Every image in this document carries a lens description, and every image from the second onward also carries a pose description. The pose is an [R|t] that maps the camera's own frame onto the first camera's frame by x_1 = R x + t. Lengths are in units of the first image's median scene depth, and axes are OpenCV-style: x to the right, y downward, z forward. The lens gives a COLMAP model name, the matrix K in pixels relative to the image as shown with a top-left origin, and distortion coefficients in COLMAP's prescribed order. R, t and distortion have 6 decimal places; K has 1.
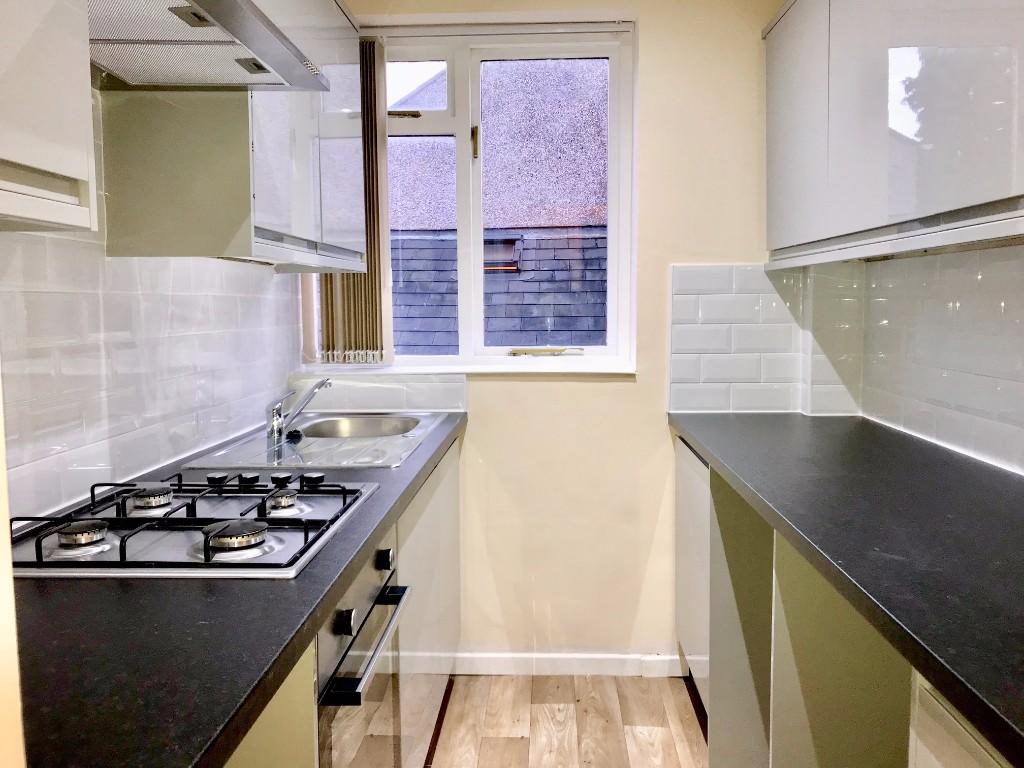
lens RADIAL K [[851.1, 0, 506.3], [0, 851.1, 375.6], [0, 0, 1]] dist [0.031358, -0.051861]
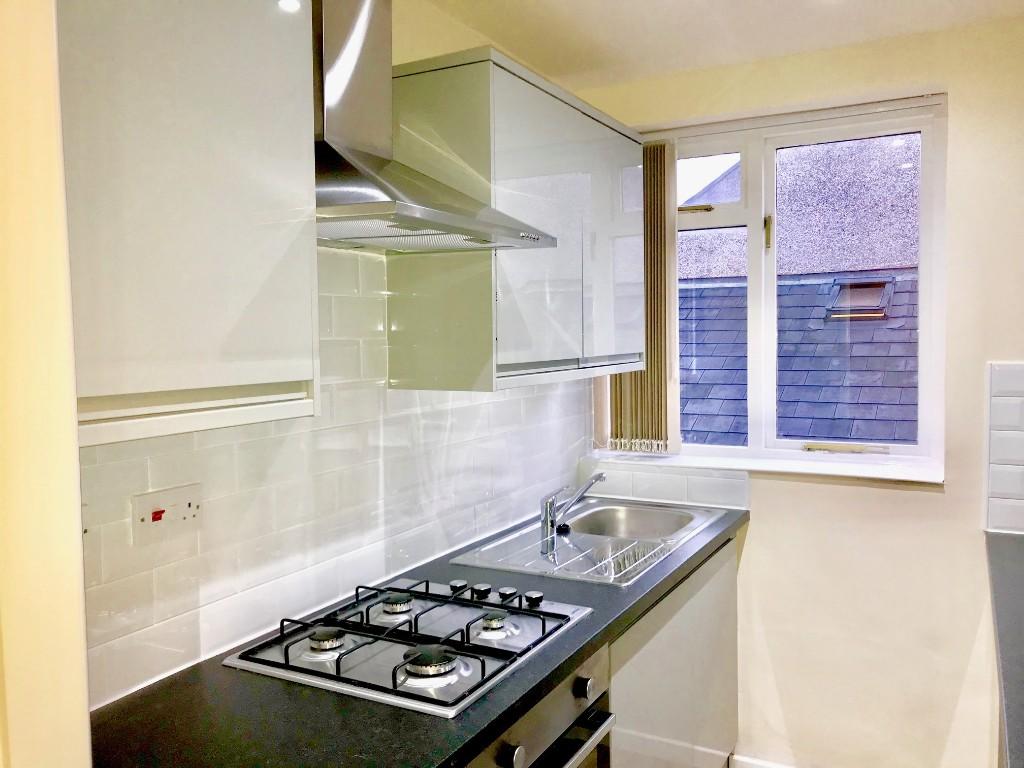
lens RADIAL K [[851.1, 0, 505.3], [0, 851.1, 386.0], [0, 0, 1]] dist [0.031358, -0.051861]
pose [[0.896803, 0.023998, -0.441778, 0.132682], [-0.027642, 0.999616, -0.001813, -0.089606], [0.441565, 0.013837, 0.897123, -0.005749]]
